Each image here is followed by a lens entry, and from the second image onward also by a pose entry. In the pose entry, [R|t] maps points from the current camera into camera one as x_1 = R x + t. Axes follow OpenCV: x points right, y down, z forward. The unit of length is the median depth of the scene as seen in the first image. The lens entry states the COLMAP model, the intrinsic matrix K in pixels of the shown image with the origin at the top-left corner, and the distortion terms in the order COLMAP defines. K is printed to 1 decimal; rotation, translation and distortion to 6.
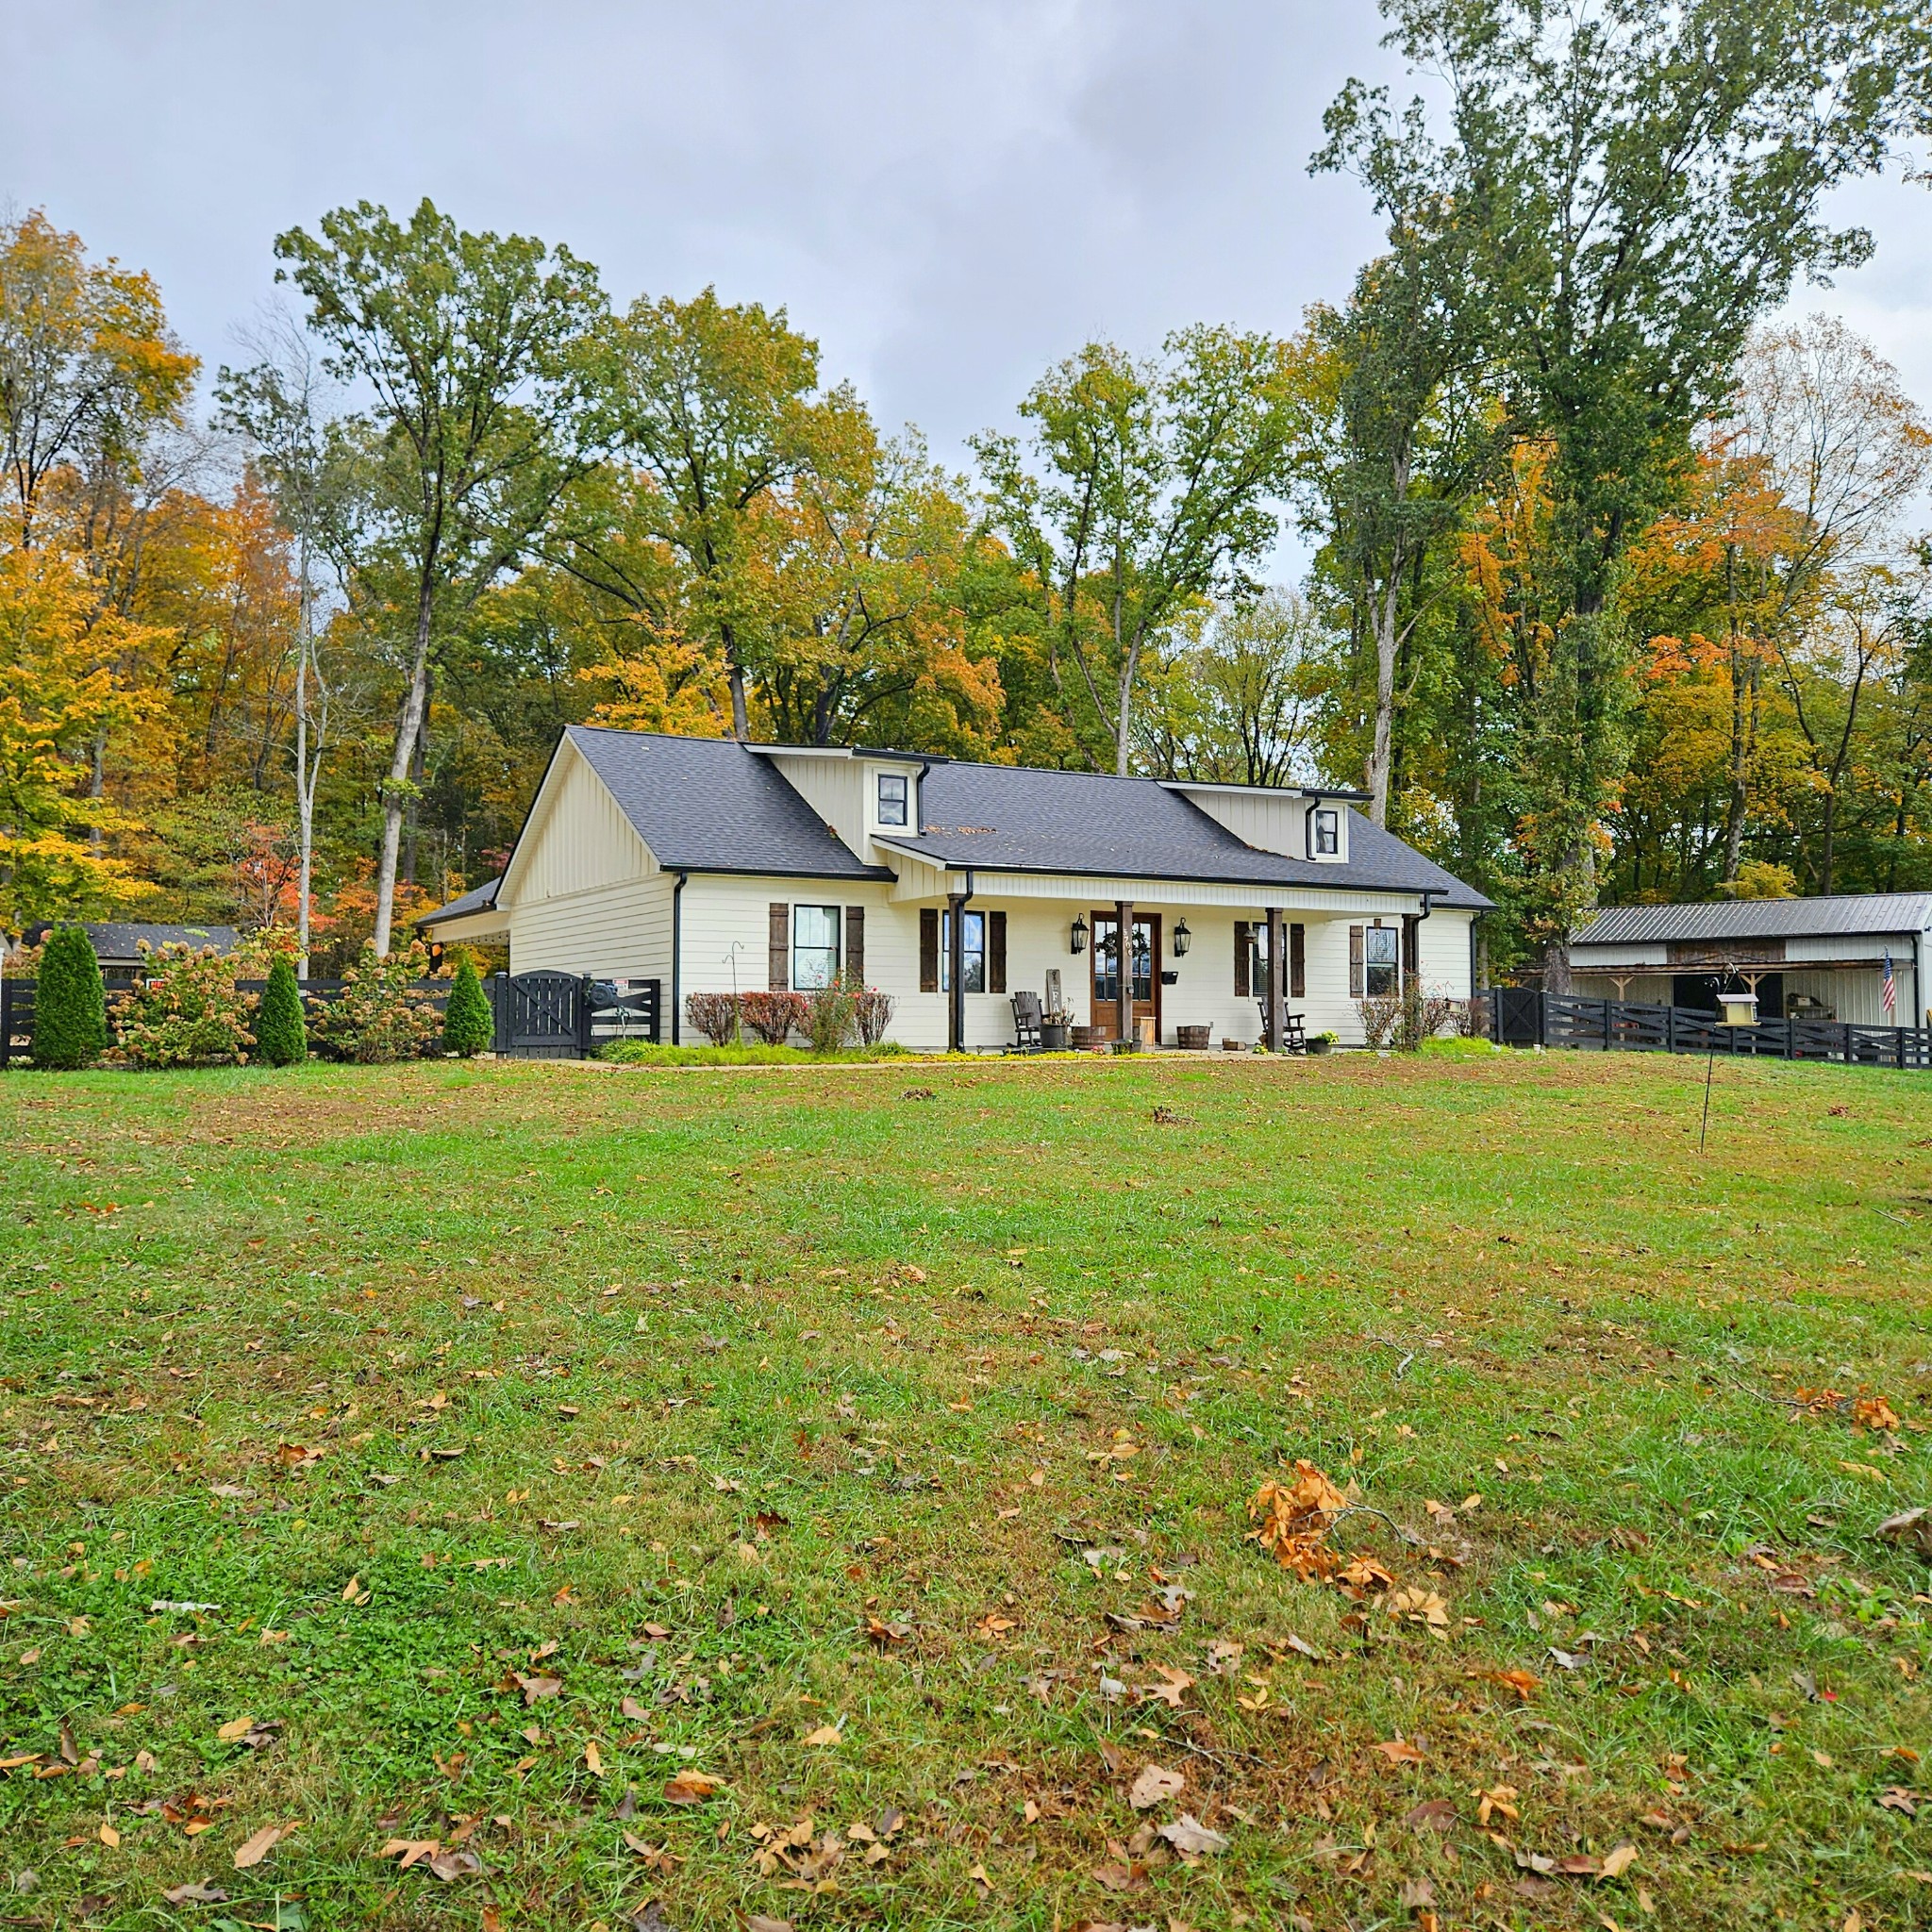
lens RADIAL K [[1765.4, 0, 966.0], [0, 1765.4, 966.0], [0, 0, 1]] dist [0.058240, -0.002786]
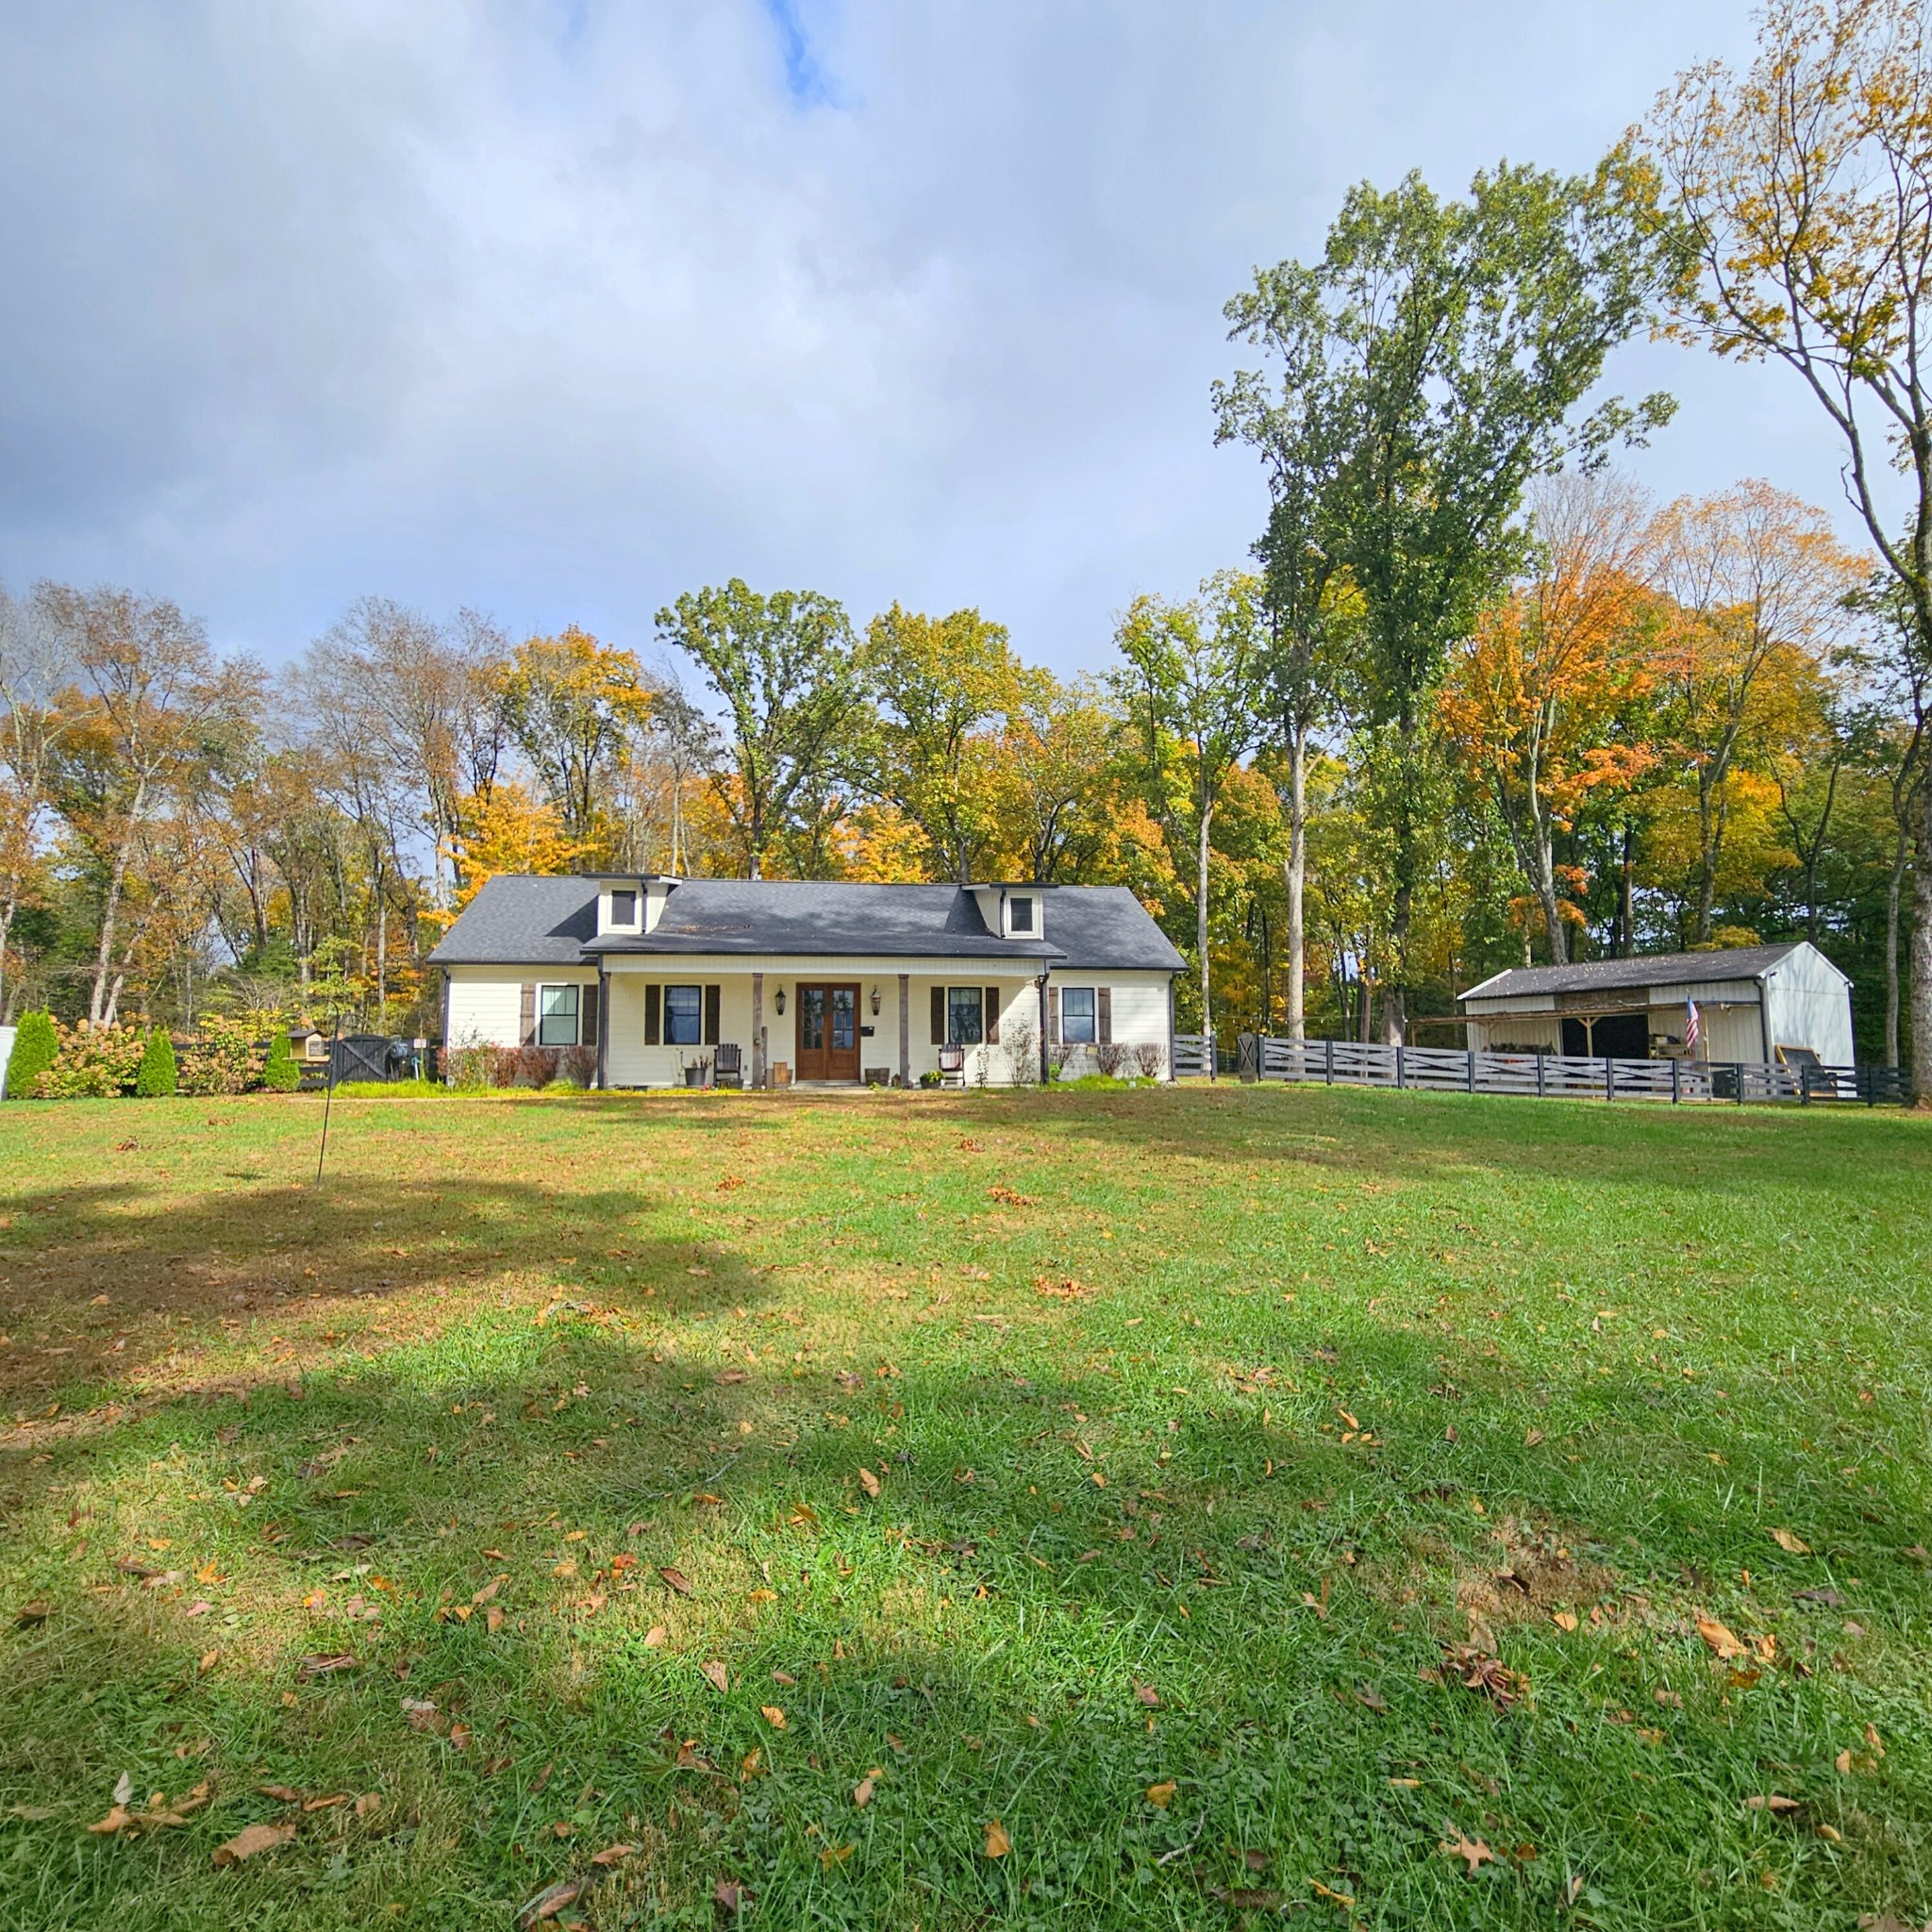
lens RADIAL K [[1073.2, 0, 981.9], [0, 1073.2, 976.8], [0, 0, 1]] dist [0.022553, -0.000309]
pose [[0.935675, -0.040824, -0.350494, 0.303442], [0.023226, 0.998256, -0.054270, 0.007487], [0.352098, 0.042638, 0.934991, 0.177428]]
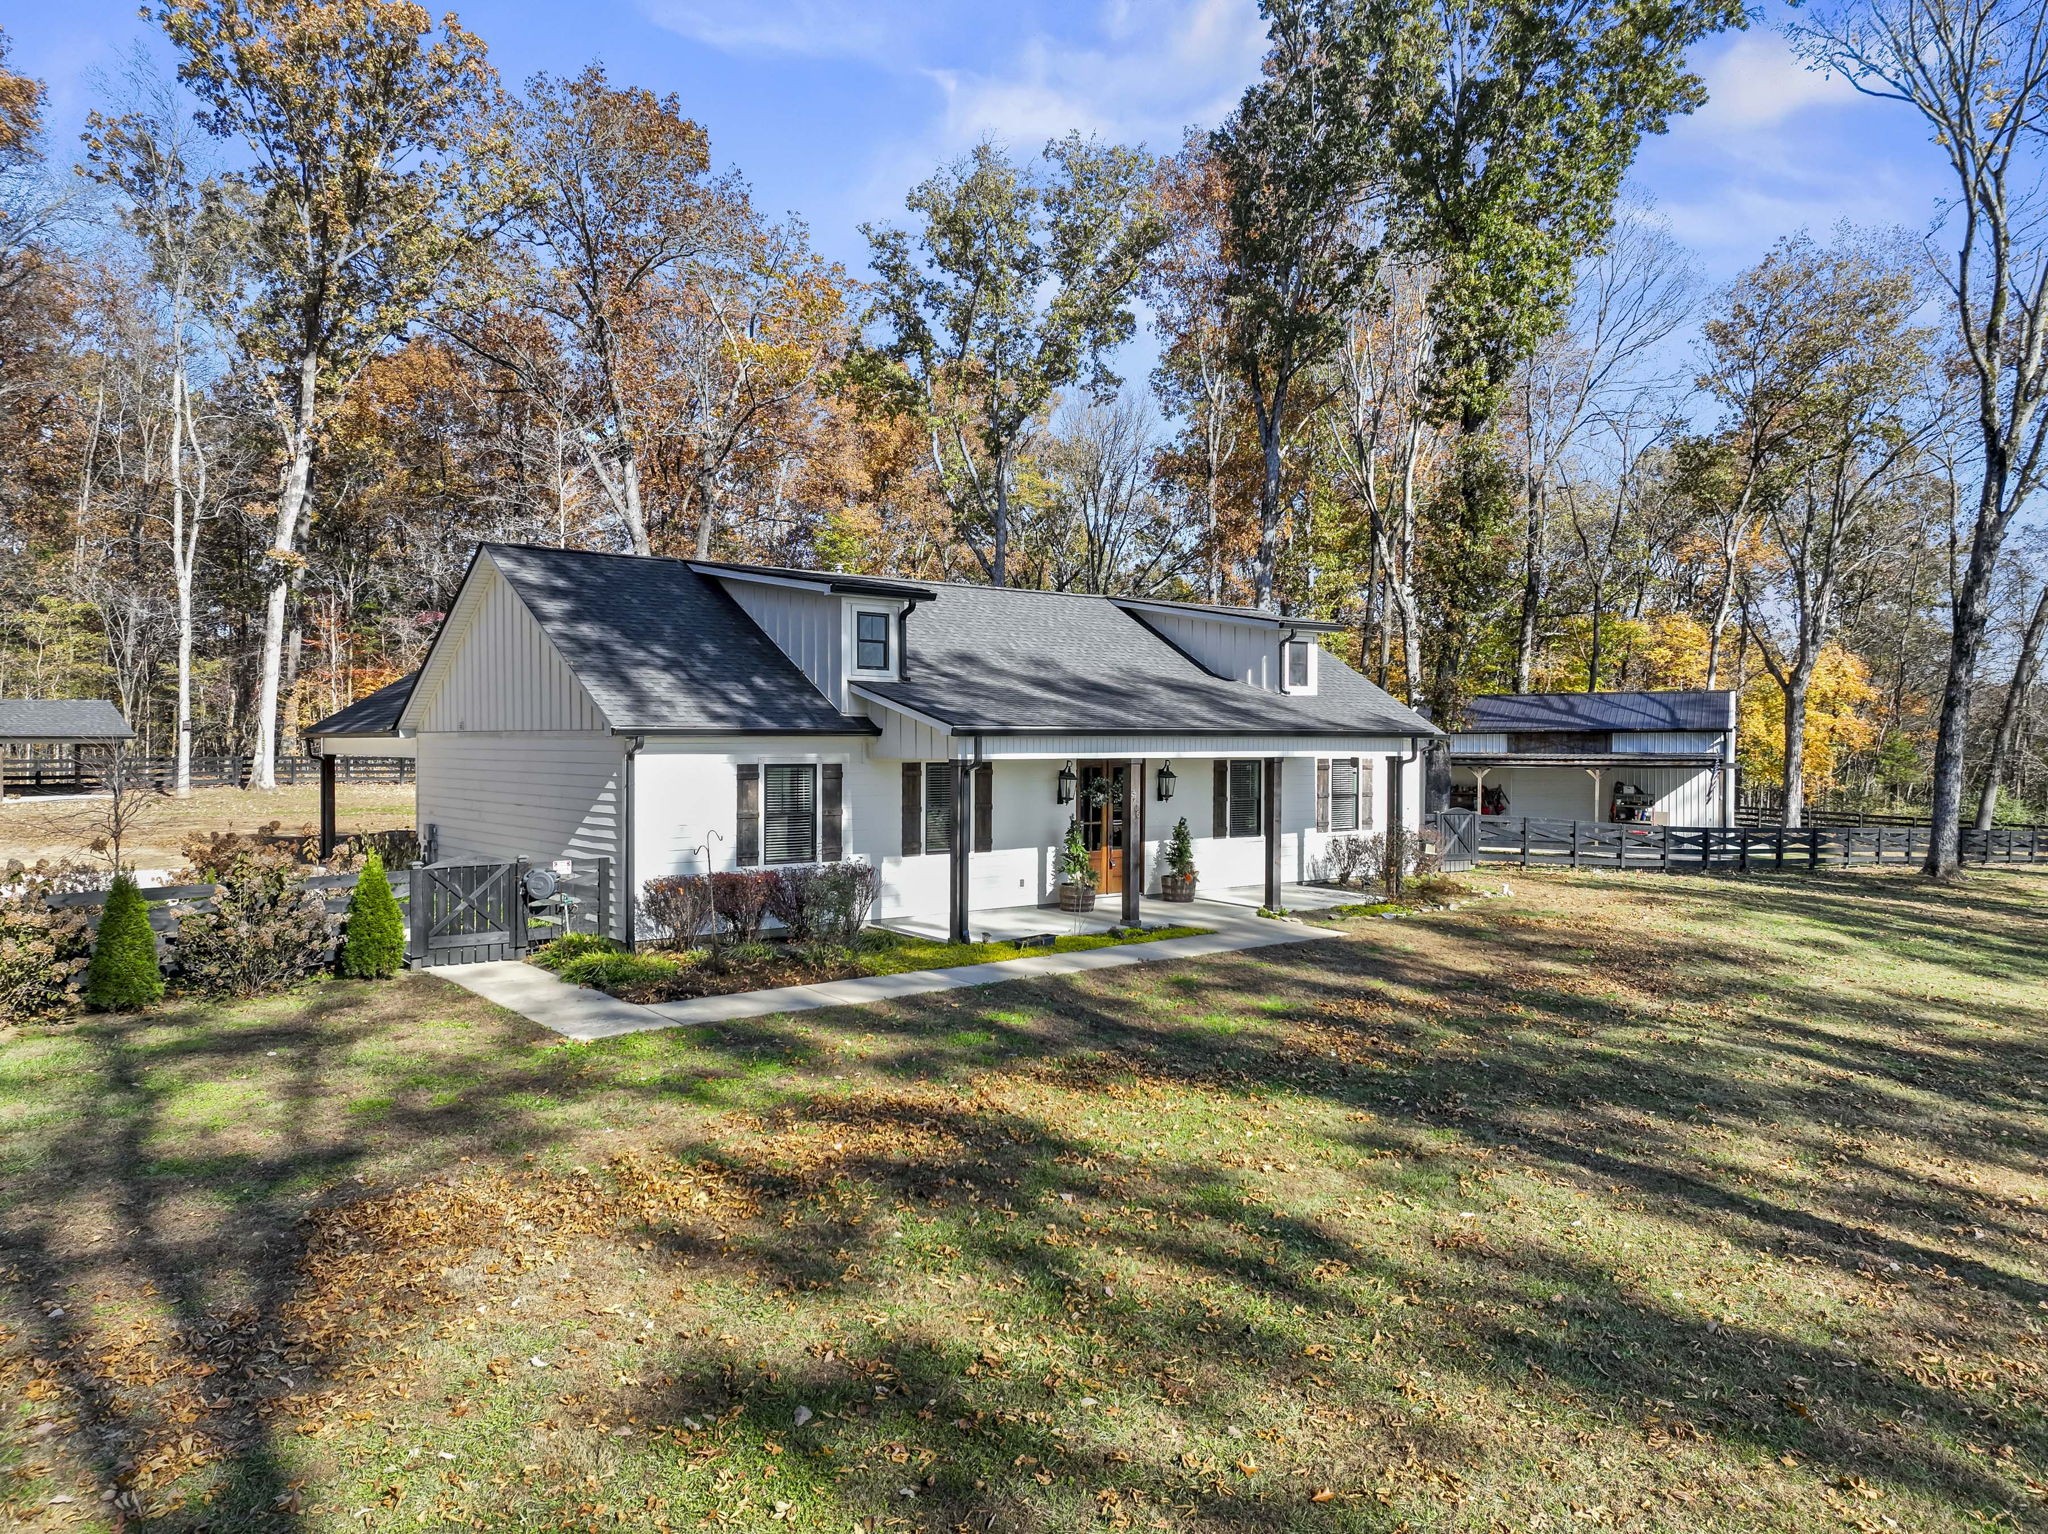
lens RADIAL K [[1467.6, 0, 1024.0], [0, 1467.6, 767.0], [0, 0, 1]] dist [0.018430, -0.004405]
pose [[0.988458, -0.001047, 0.151494, -0.045451], [-0.007618, 0.998367, 0.056609, -0.042733], [-0.151306, -0.057109, 0.986836, 0.152322]]
